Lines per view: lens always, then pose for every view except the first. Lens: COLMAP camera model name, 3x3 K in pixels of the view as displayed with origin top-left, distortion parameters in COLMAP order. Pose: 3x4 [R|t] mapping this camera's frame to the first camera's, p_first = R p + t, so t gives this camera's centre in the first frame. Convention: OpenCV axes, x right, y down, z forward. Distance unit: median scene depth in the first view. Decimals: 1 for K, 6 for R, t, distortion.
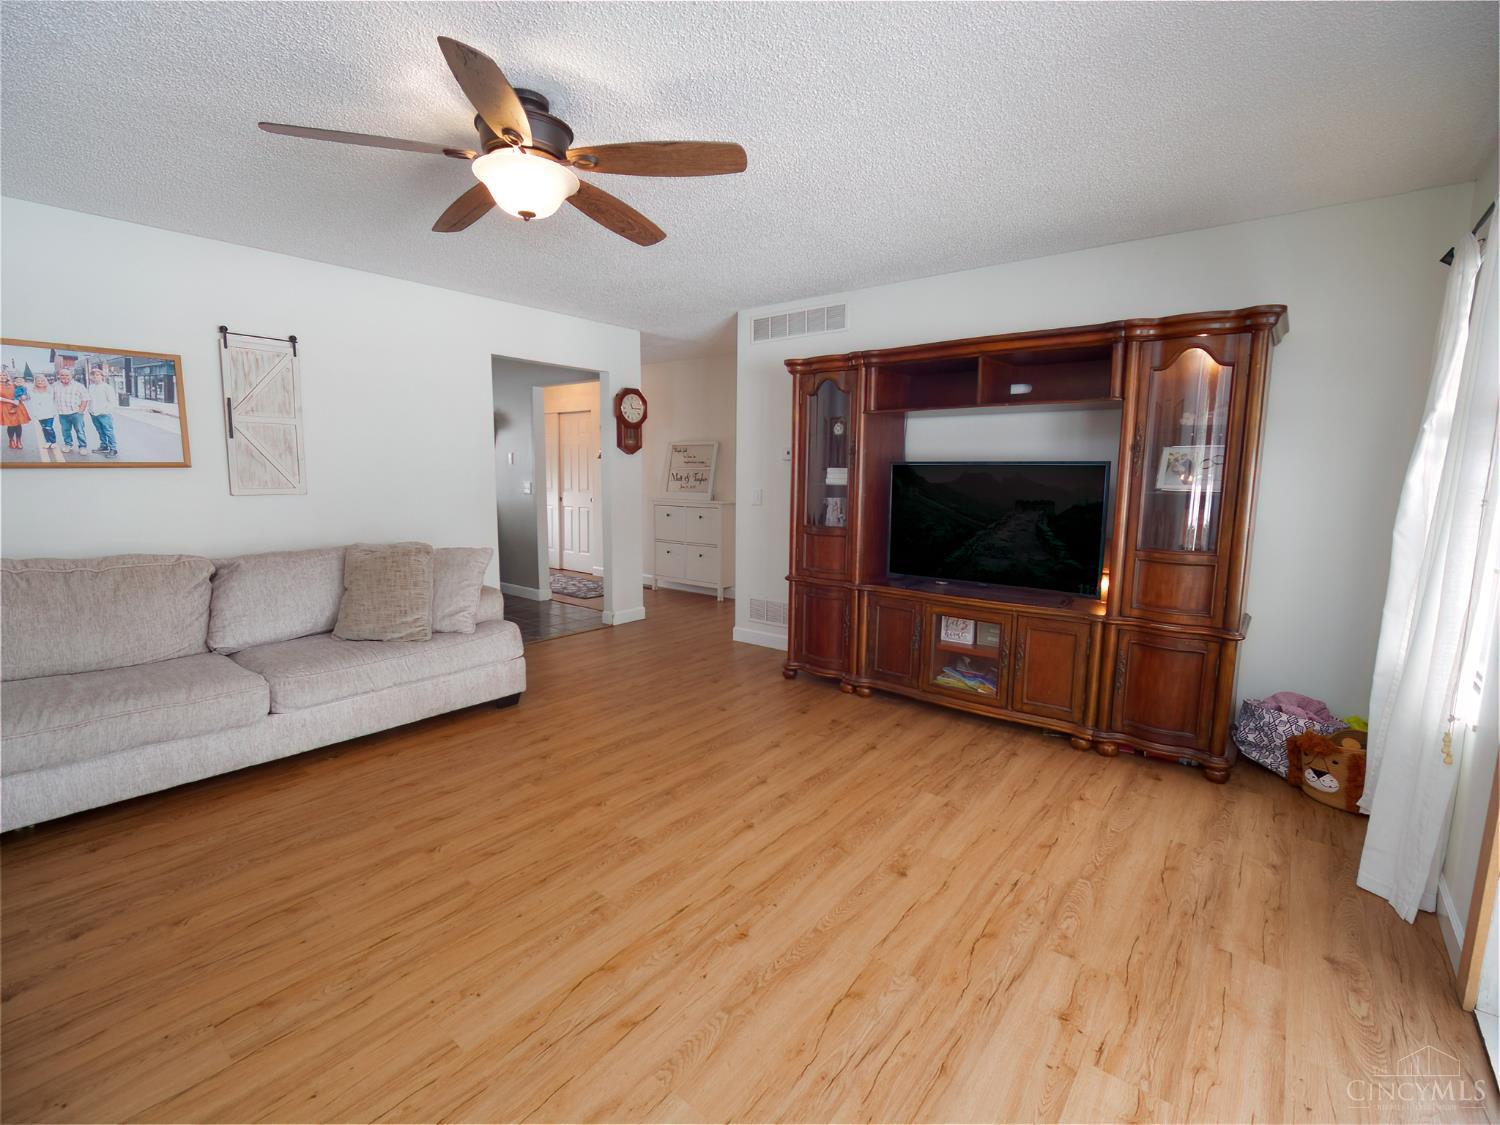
lens RADIAL K [[666.9, 0, 748.7], [0, 666.9, 561.2], [0, 0, 1]] dist [-0.002082, -0.000180]
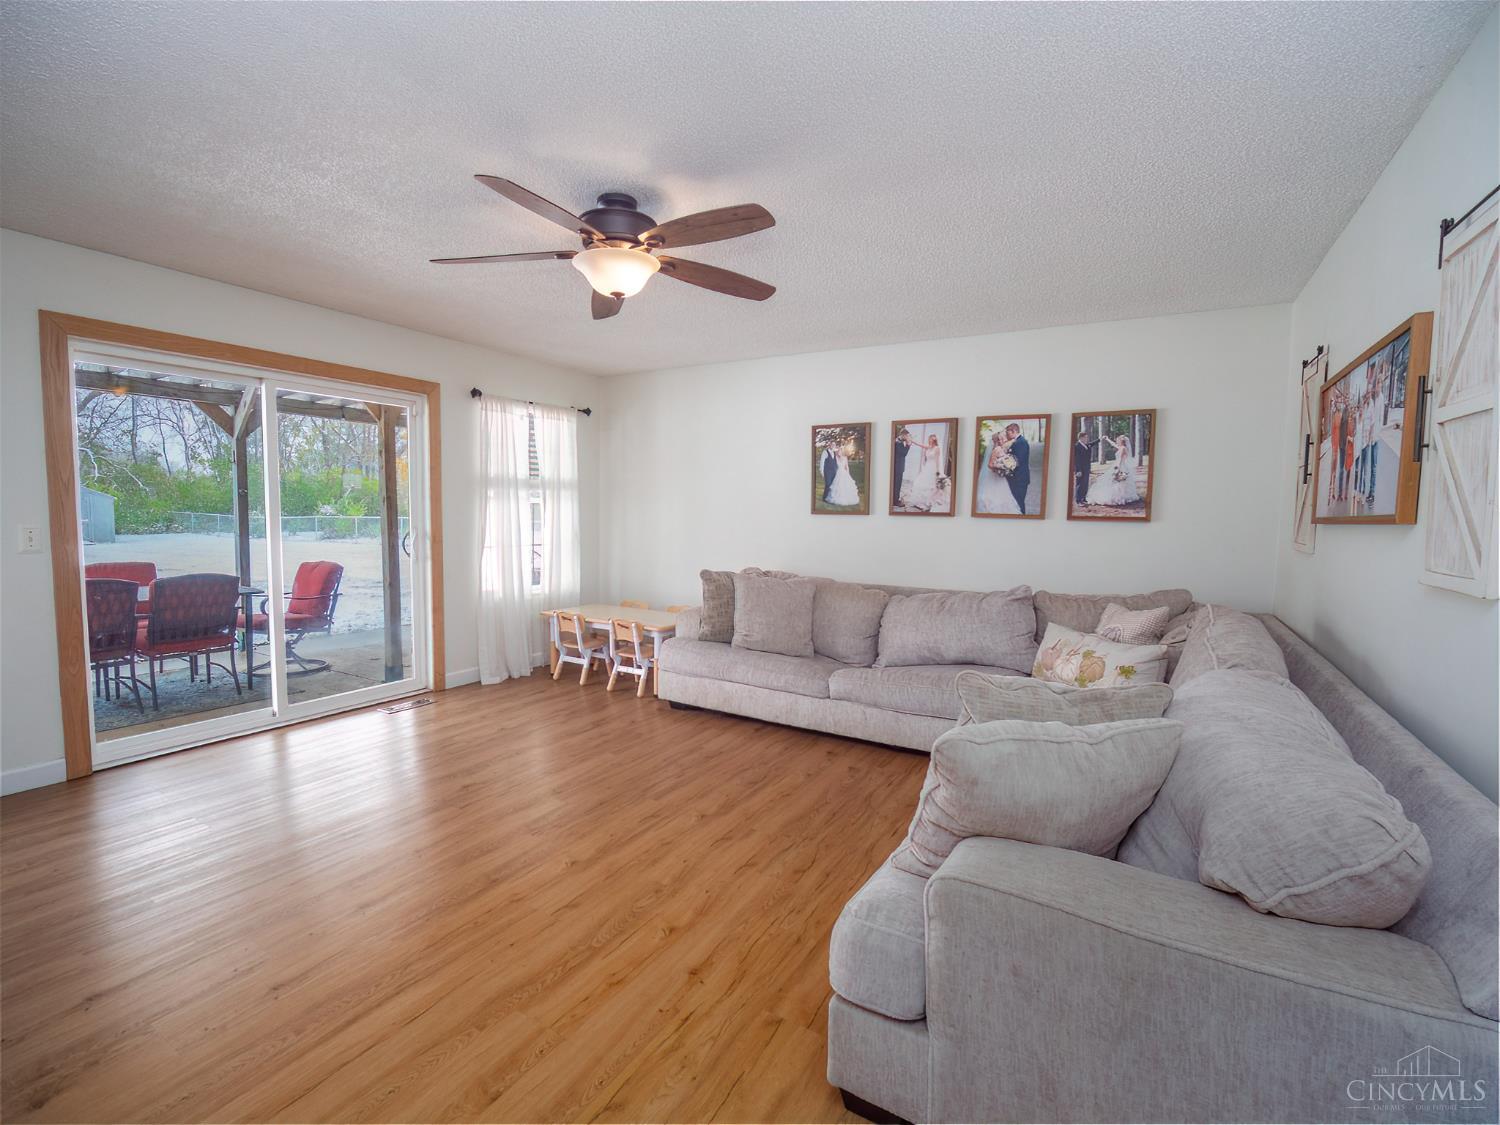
lens RADIAL K [[666.9, 0, 749.5], [0, 666.9, 554.8], [0, 0, 1]] dist [-0.002082, -0.000180]
pose [[-0.988629, -0.009102, -0.150103, -0.327777], [-0.039652, 0.978620, 0.201817, -0.263467], [0.145056, 0.205474, -0.967853, 1.873646]]
